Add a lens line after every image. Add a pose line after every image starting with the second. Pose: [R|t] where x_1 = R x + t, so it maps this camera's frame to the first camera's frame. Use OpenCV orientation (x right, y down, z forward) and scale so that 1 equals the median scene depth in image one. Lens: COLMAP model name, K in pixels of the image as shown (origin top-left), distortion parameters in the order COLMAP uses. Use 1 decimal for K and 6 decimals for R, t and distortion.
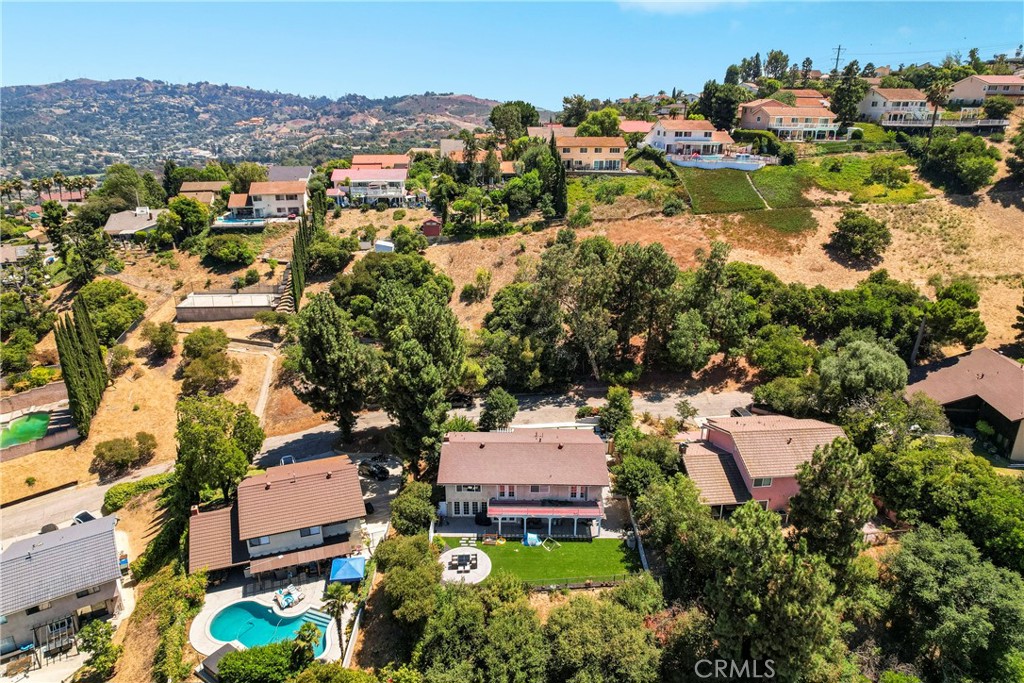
lens RADIAL K [[655.4, 0, 517.0], [0, 655.4, 344.2], [0, 0, 1]] dist [-0.069612, 0.057824]
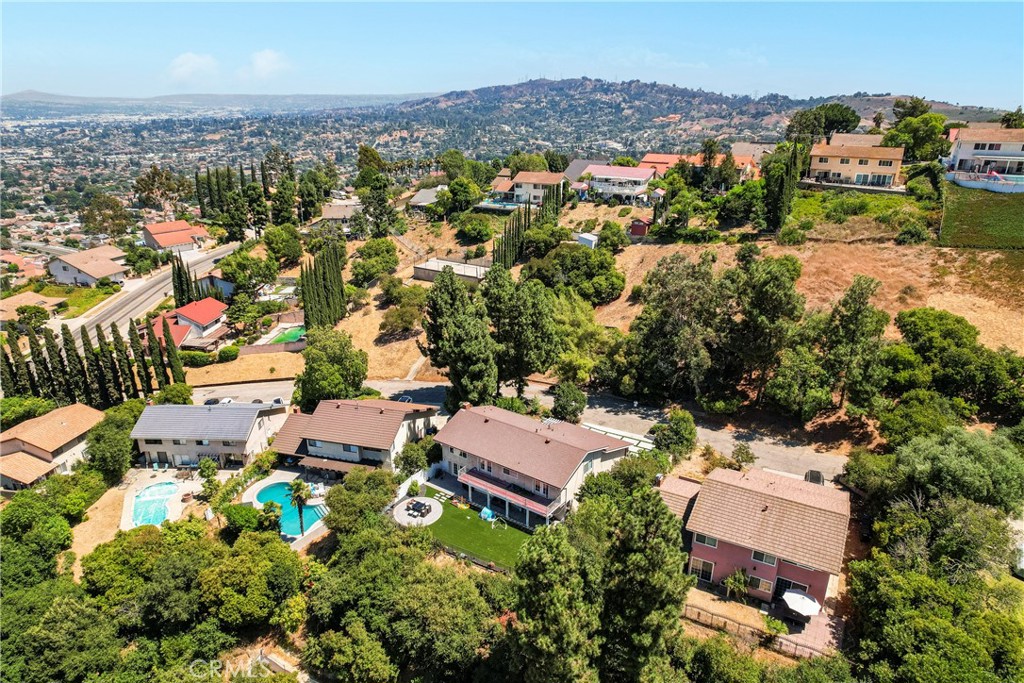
lens RADIAL K [[655.4, 0, 516.4], [0, 655.4, 347.2], [0, 0, 1]] dist [-0.069612, 0.057824]
pose [[0.820746, 0.203701, -0.533743, 0.294593], [-0.200569, 0.977544, 0.064656, -0.023953], [0.534927, 0.053986, 0.843171, 0.055225]]
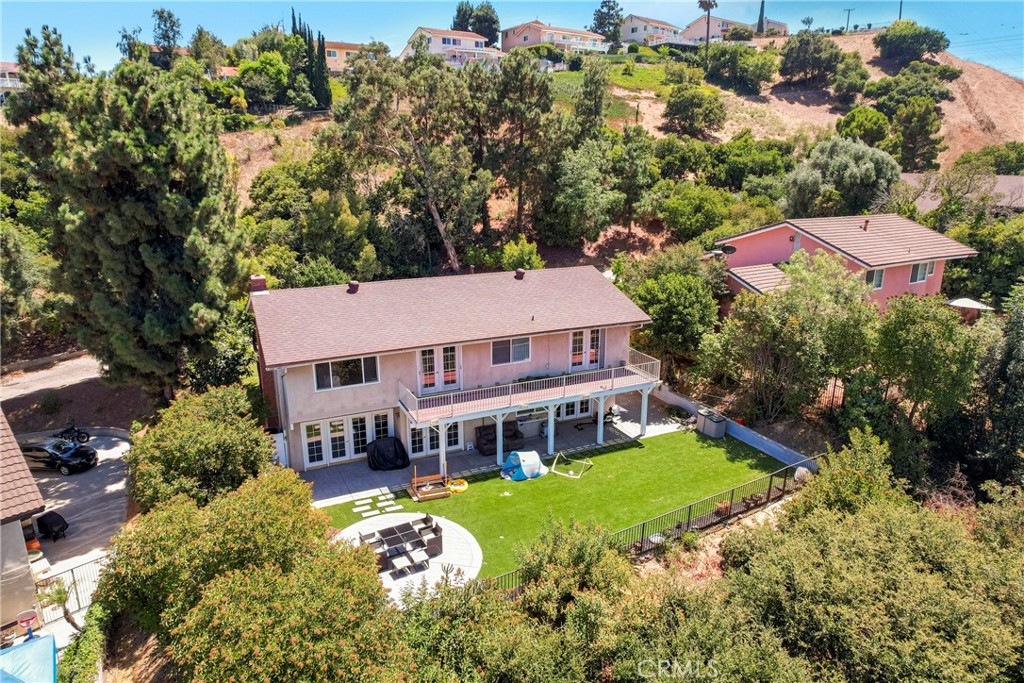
lens RADIAL K [[655.4, 0, 516.7], [0, 655.4, 336.5], [0, 0, 1]] dist [-0.069612, 0.057824]
pose [[0.895849, -0.118185, 0.428354, -0.077330], [0.157507, 0.985848, -0.057404, 0.123070], [-0.415508, 0.118894, 0.901786, 0.314206]]
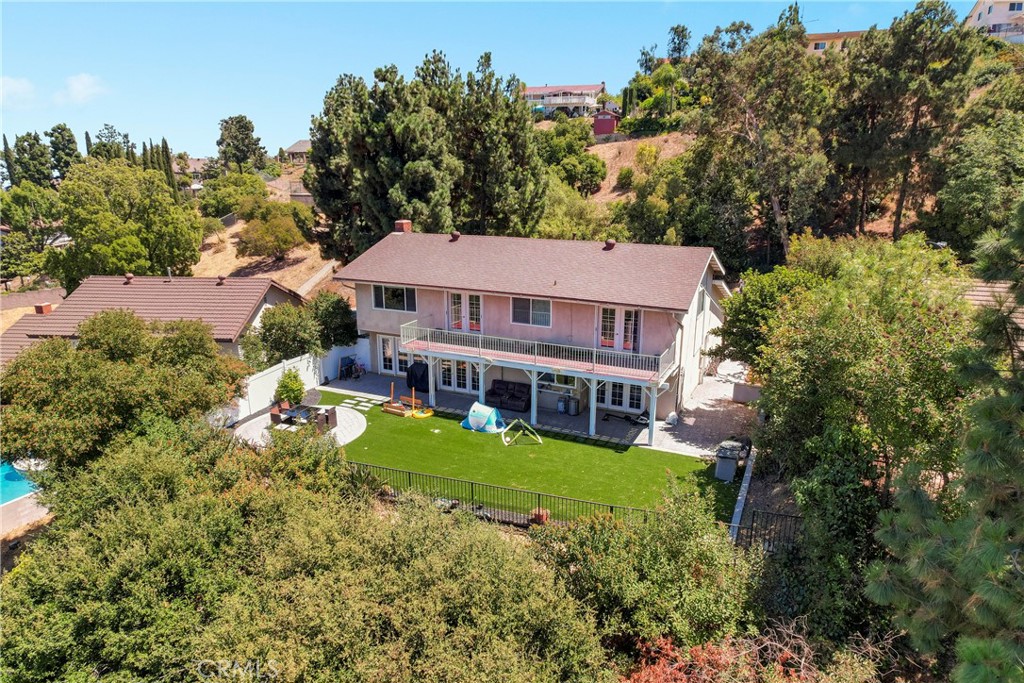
lens RADIAL K [[655.4, 0, 514.7], [0, 655.4, 339.4], [0, 0, 1]] dist [-0.069612, 0.057824]
pose [[0.907938, 0.100451, -0.406888, 0.105302], [-0.144489, 0.986355, -0.078907, 0.142447], [0.393409, 0.130433, 0.910064, 0.315542]]
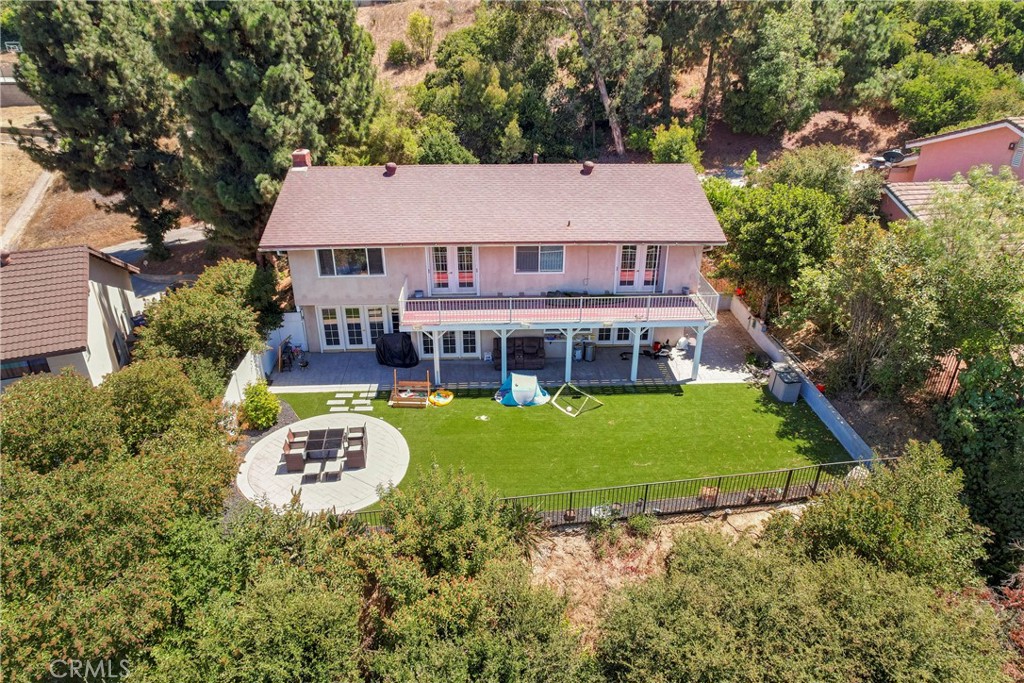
lens RADIAL K [[655.4, 0, 516.2], [0, 655.4, 339.3], [0, 0, 1]] dist [-0.069612, 0.057824]
pose [[0.998437, -0.027918, 0.048409, 0.000666], [0.023123, 0.995023, 0.096920, 0.119483], [-0.050874, -0.095650, 0.994114, 0.322224]]
